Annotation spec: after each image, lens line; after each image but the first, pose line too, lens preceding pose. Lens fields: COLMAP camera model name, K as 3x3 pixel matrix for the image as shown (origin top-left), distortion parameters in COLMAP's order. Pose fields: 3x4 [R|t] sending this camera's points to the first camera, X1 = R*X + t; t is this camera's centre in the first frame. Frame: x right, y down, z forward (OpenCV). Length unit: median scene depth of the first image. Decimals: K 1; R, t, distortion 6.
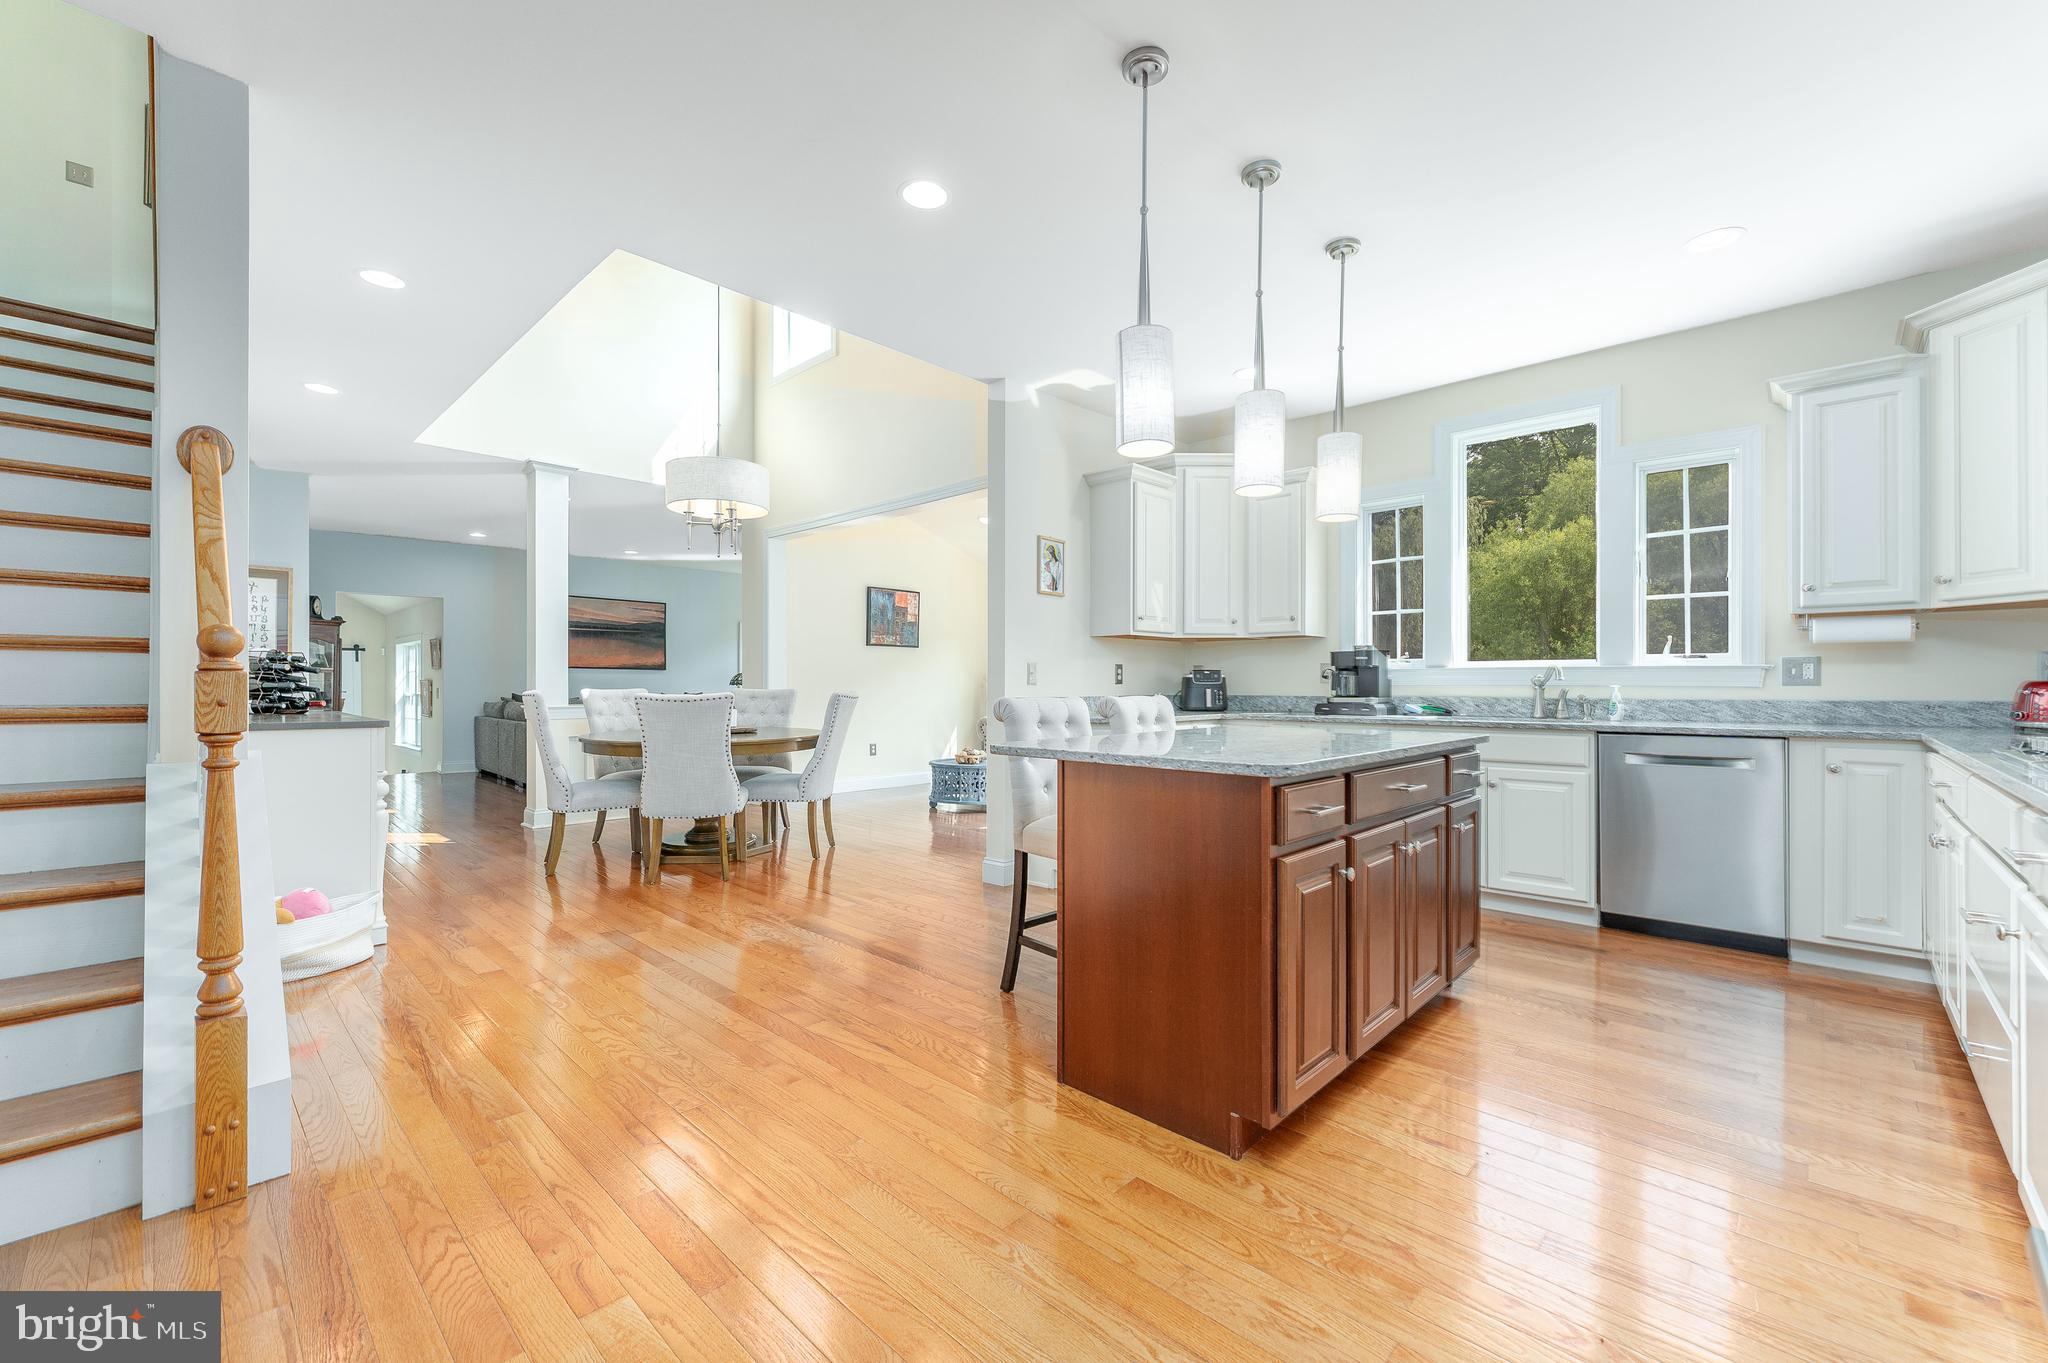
lens RADIAL K [[823.9, 0, 1024.0], [0, 823.9, 681.5], [0, 0, 1]] dist [-0.001009, 0.000066]
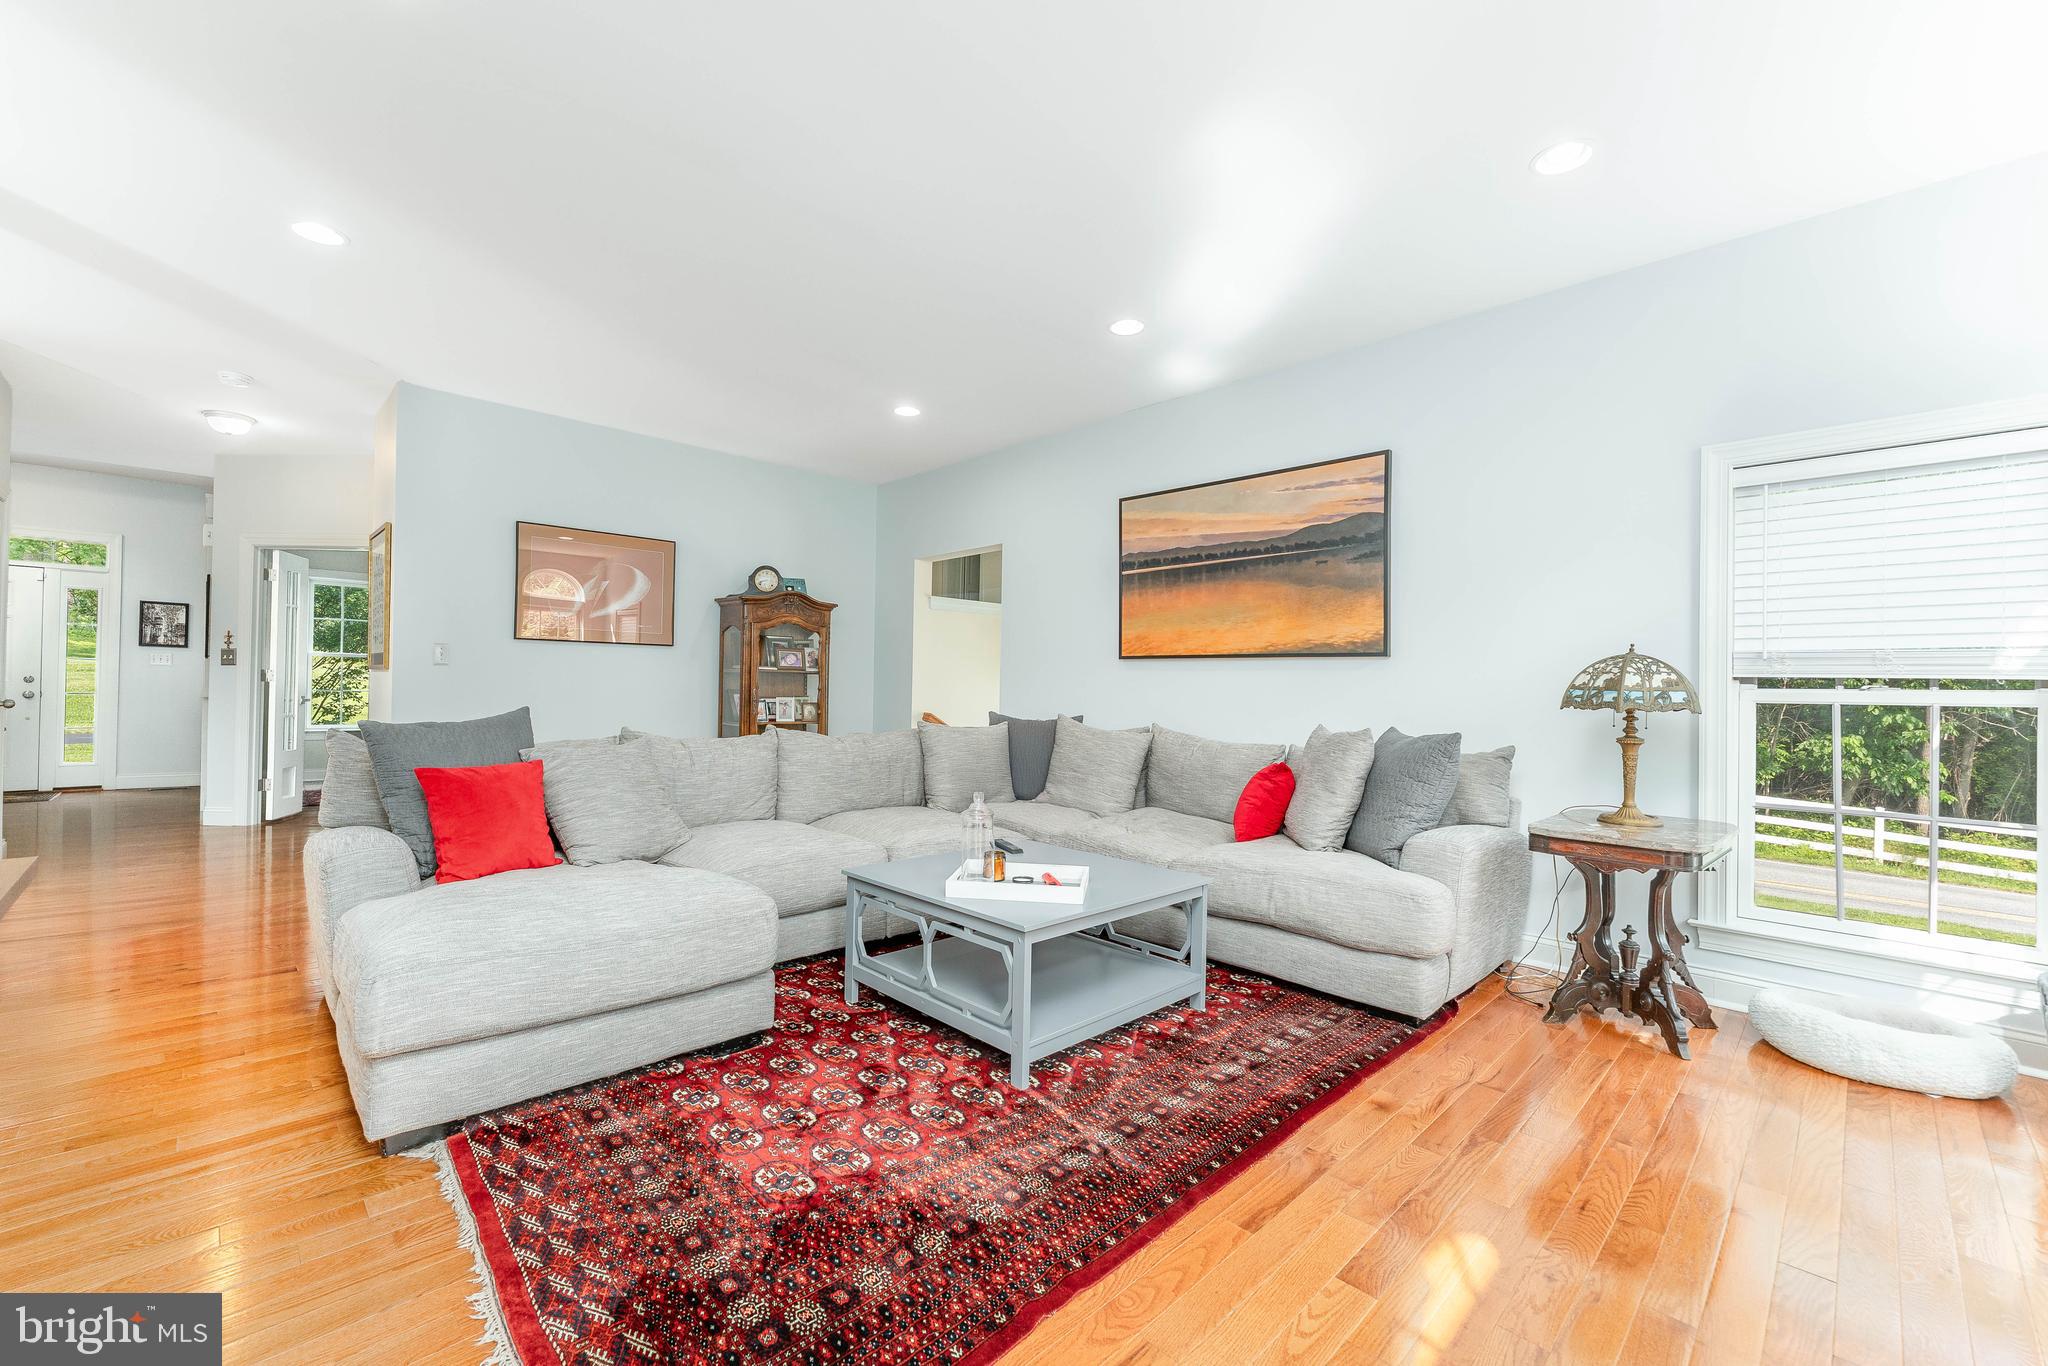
lens RADIAL K [[839.7, 0, 1031.5], [0, 839.7, 684.3], [0, 0, 1]] dist [-0.003398, -0.000208]
pose [[-0.030556, -0.012946, -0.999449, -0.210033], [-0.011418, 0.999855, -0.012602, 0.005917], [0.999468, 0.011027, -0.030700, 1.783680]]
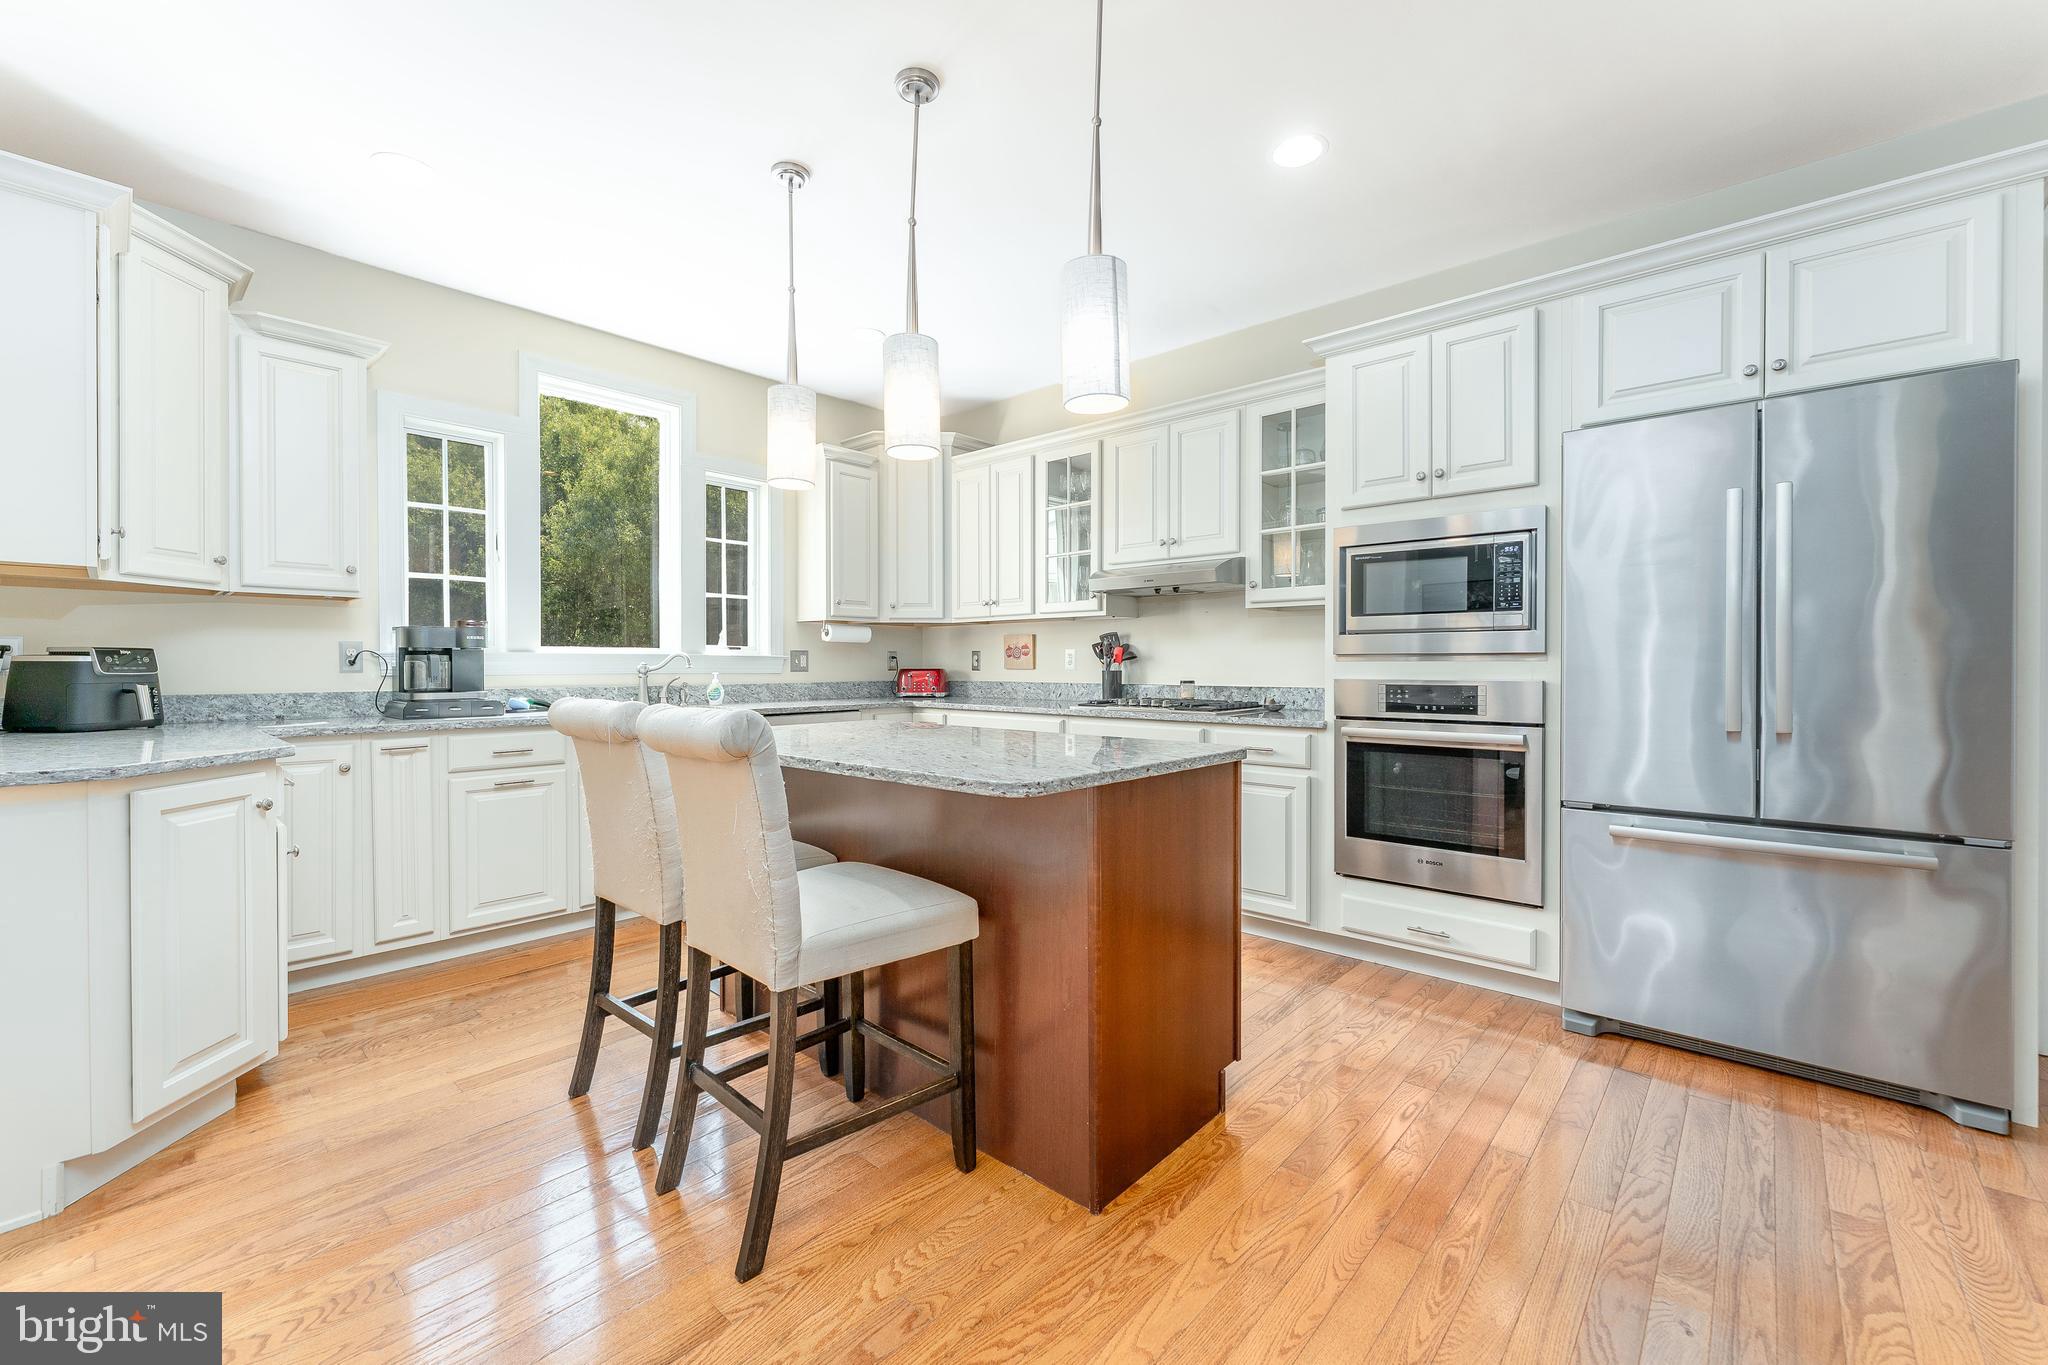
lens RADIAL K [[838.3, 0, 1018.6], [0, 838.3, 677.5], [0, 0, 1]] dist [-0.001676, -0.000127]
pose [[-0.026025, -0.015001, 0.999549, -0.283195], [-0.003479, 0.999883, 0.014916, -0.004751], [-0.999655, -0.003089, -0.026074, 0.435942]]
